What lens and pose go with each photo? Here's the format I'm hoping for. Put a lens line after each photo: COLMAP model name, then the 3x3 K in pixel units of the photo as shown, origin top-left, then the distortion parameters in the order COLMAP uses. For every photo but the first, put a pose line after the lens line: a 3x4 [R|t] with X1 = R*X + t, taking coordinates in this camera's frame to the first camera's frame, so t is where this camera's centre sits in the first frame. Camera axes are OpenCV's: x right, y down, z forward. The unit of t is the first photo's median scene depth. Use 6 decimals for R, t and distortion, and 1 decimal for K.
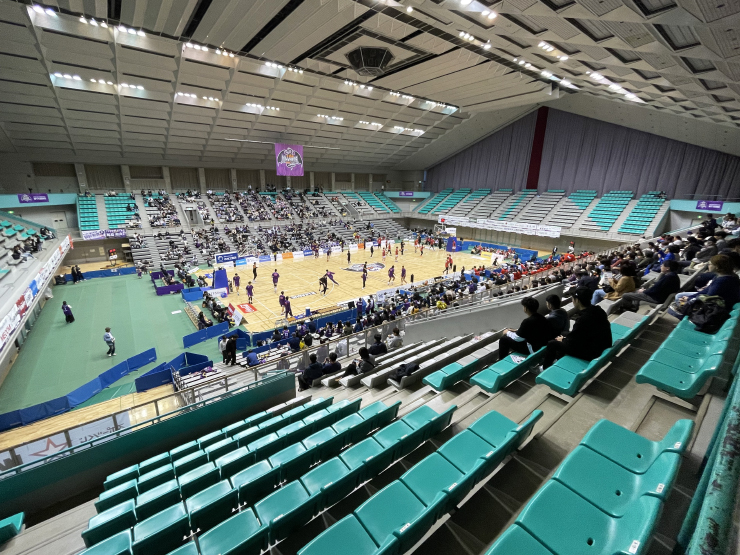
lens RADIAL K [[299.4, 0, 357.4], [0, 299.4, 274.8], [0, 0, 1]] dist [-0.000942, -0.000116]
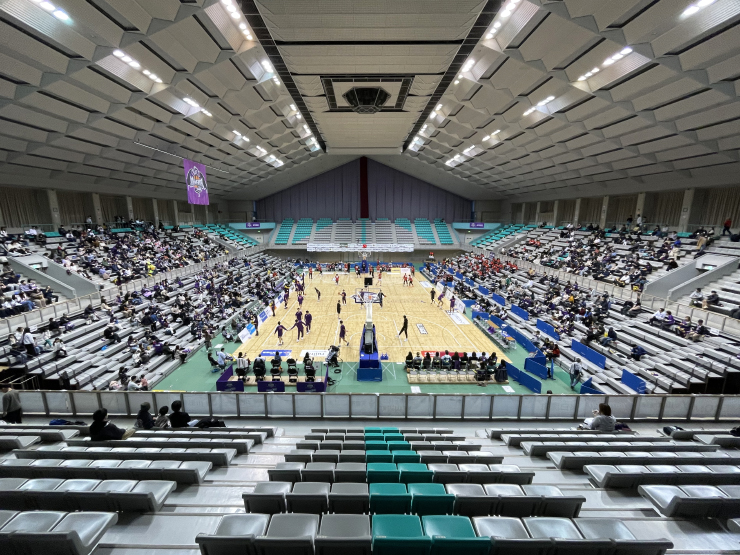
lens RADIAL K [[299.4, 0, 357.4], [0, 299.4, 274.8], [0, 0, 1]] dist [-0.000942, -0.000116]
pose [[0.652747, -0.154848, 0.741581, -0.558584], [0.225050, 0.974333, 0.005357, -0.086100], [-0.723376, 0.163396, 0.670841, 0.276530]]
